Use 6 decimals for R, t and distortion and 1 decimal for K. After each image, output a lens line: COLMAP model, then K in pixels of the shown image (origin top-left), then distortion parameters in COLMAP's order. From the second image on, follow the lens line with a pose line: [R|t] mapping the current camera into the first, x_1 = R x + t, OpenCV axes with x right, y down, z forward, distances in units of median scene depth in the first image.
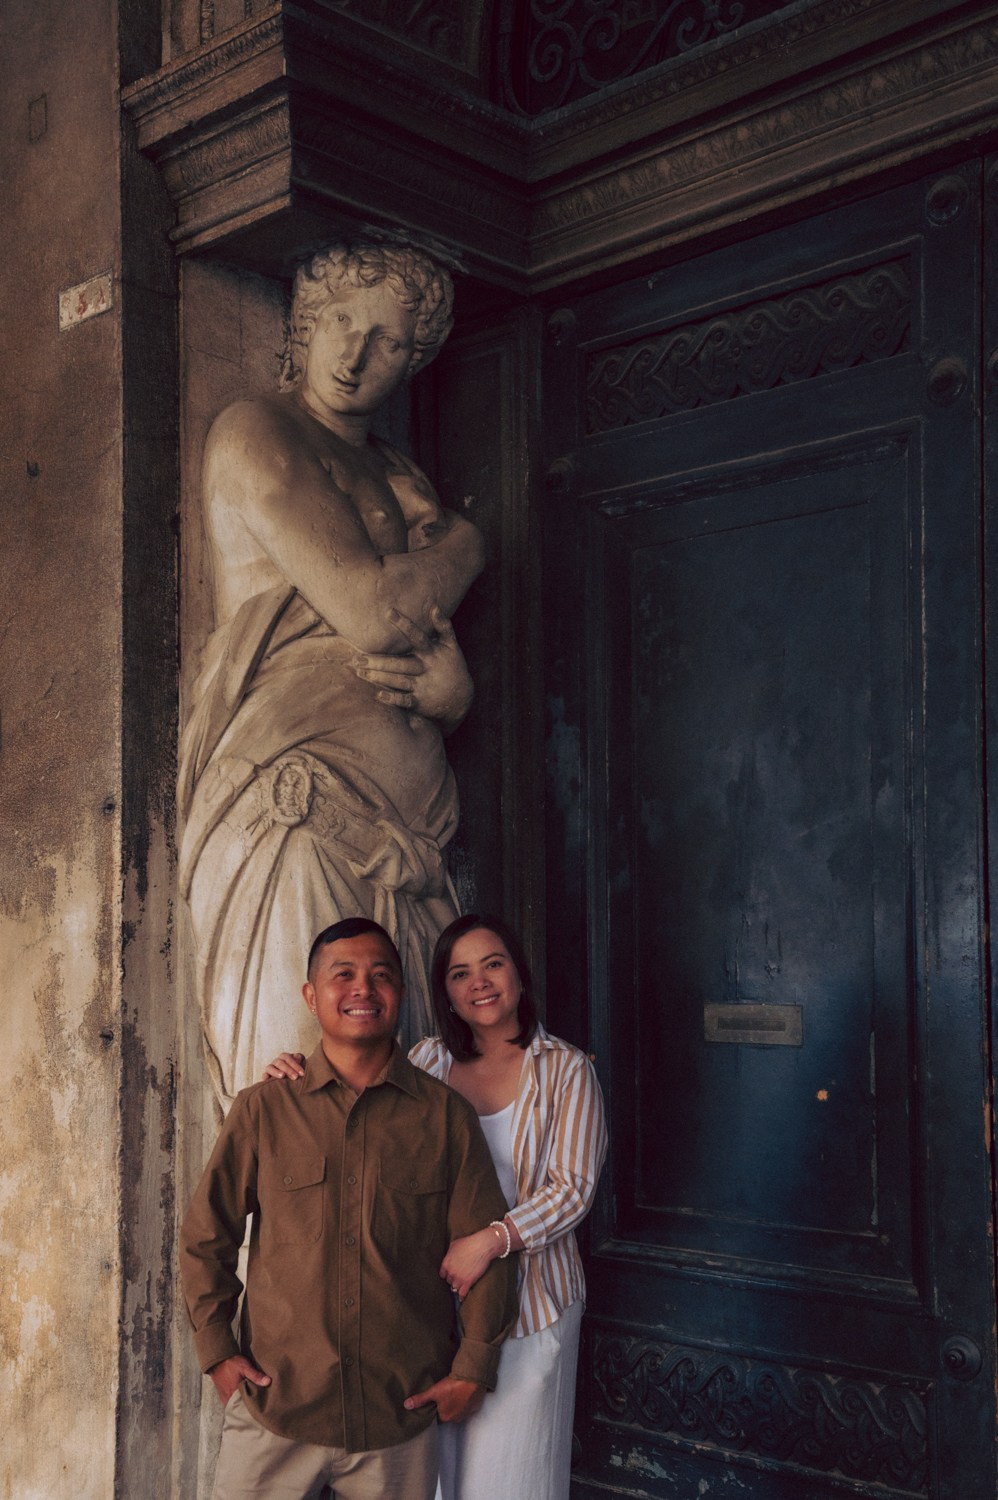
lens RADIAL K [[1841.2, 0, 499.2], [0, 1841.2, 750.6], [0, 0, 1]] dist [0.101130, 0.000000]
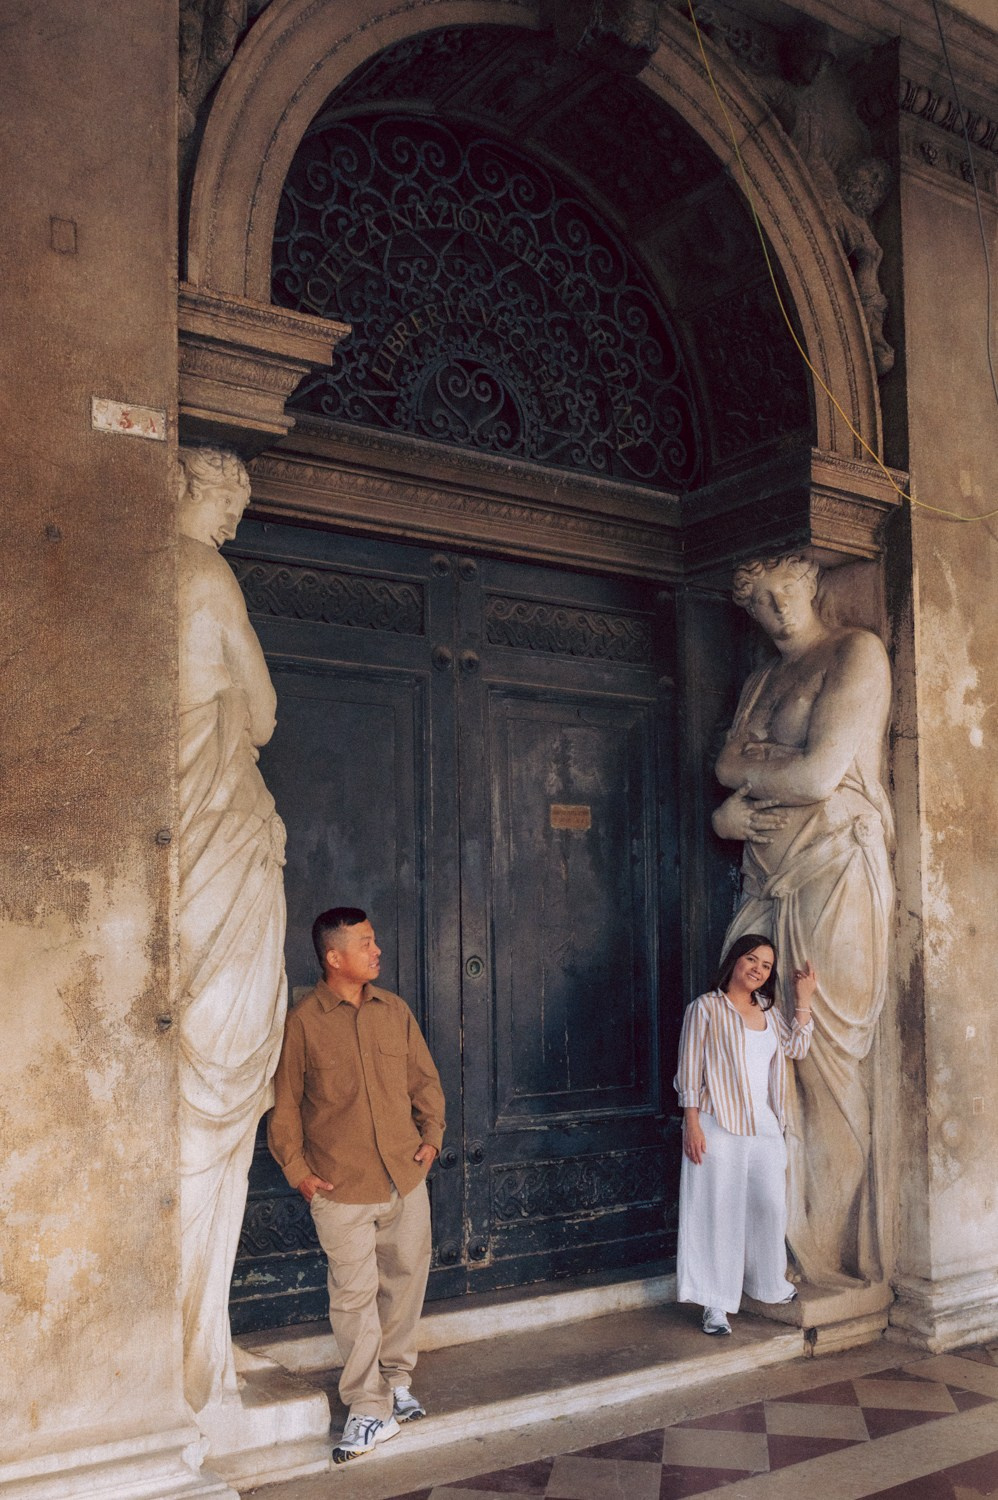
lens RADIAL K [[1443.9, 0, 498.7], [0, 1443.9, 749.6], [0, 0, 1]] dist [-0.038796, 0.000000]
pose [[0.192062, 0.137478, 0.971706, -1.105487], [-0.094651, 0.988118, -0.121092, 0.067010], [-0.976808, -0.068715, 0.202792, 0.577085]]
